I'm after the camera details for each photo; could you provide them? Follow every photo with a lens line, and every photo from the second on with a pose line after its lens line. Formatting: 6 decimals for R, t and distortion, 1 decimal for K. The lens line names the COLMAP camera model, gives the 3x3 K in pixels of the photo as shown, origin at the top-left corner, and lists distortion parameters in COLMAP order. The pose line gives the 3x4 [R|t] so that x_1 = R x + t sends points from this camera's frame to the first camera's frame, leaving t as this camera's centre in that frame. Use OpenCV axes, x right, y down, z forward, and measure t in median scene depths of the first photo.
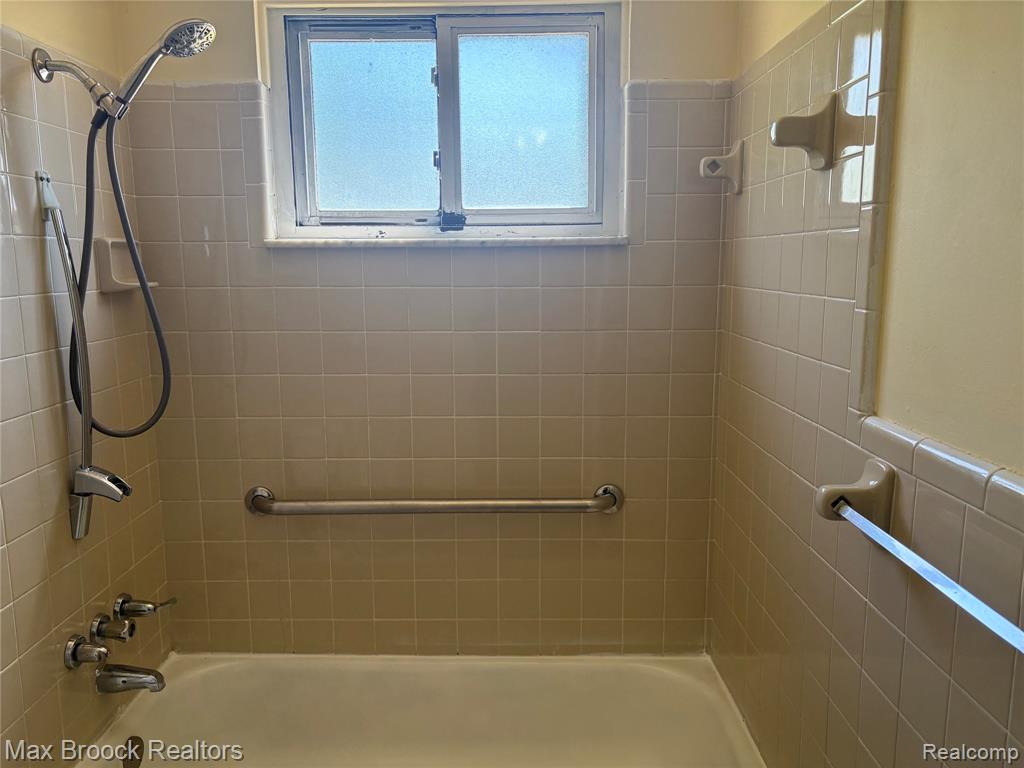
lens RADIAL K [[770.2, 0, 512.0], [0, 770.2, 384.0], [0, 0, 1]] dist [0.044364, -0.056531]
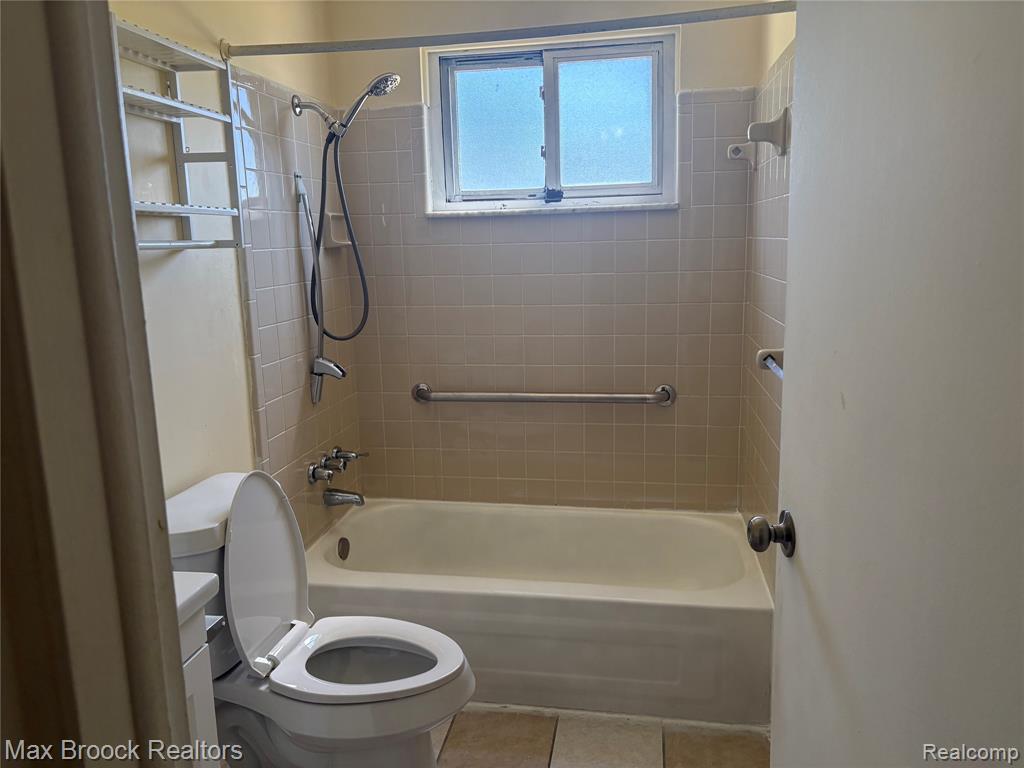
lens RADIAL K [[768.4, 0, 520.6], [0, 768.4, 384.1], [0, 0, 1]] dist [0.049970, -0.087356]
pose [[0.987545, 0.011264, -0.156932, 0.091351], [-0.006272, 0.999459, 0.032274, 0.091399], [0.157210, -0.030888, 0.987082, -0.424723]]
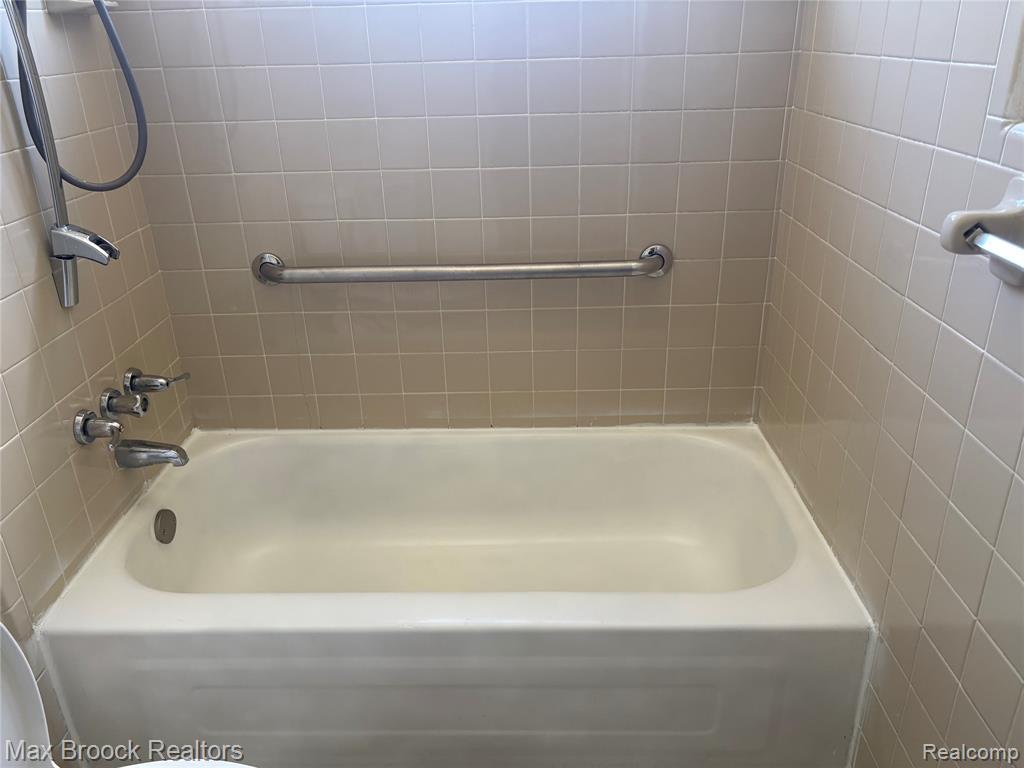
lens RADIAL K [[770.5, 0, 516.8], [0, 770.5, 375.4], [0, 0, 1]] dist [0.027979, -0.040831]
pose [[0.999658, -0.015057, -0.021402, -0.019613], [0.020061, 0.966108, 0.257359, 0.047281], [0.016802, -0.257700, 0.966079, 0.106800]]
